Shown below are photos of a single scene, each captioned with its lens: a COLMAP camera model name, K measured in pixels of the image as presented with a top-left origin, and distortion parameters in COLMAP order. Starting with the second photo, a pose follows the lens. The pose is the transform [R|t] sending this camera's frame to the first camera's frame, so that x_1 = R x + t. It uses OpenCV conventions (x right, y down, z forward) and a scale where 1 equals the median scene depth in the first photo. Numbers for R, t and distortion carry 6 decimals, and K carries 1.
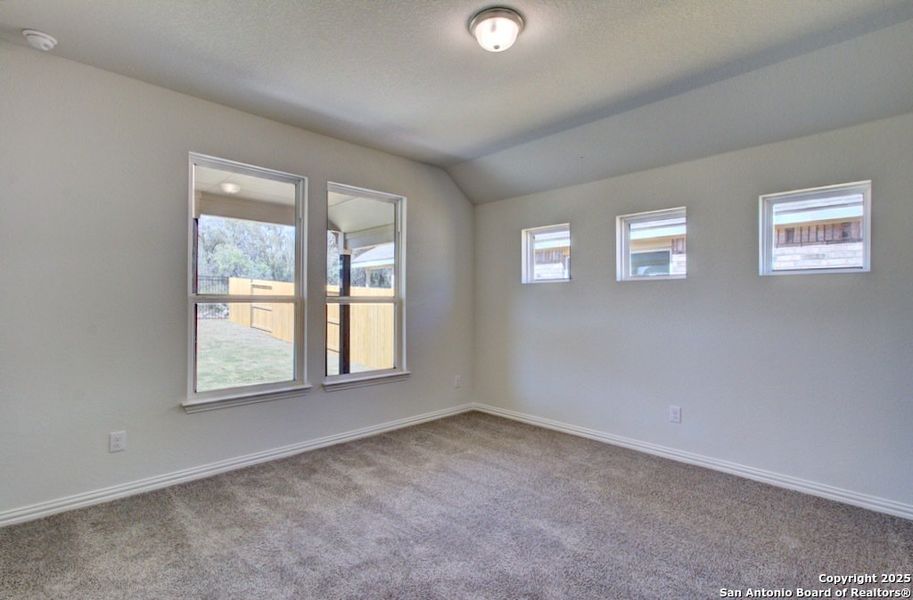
lens RADIAL K [[428.7, 0, 456.5], [0, 428.7, 300.0], [0, 0, 1]] dist [-0.001452, 0.000367]
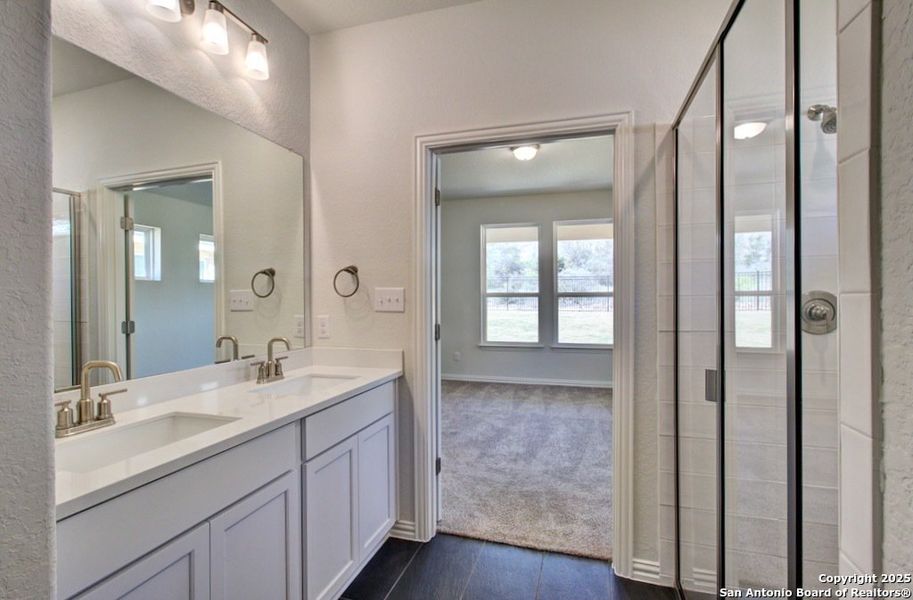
lens RADIAL K [[428.7, 0, 456.5], [0, 428.7, 300.0], [0, 0, 1]] dist [-0.001452, 0.000367]
pose [[0.484865, -0.003771, -0.874581, 1.046117], [0.015419, 0.999872, 0.004237, 0.006620], [0.874453, -0.015540, 0.484861, -0.116087]]
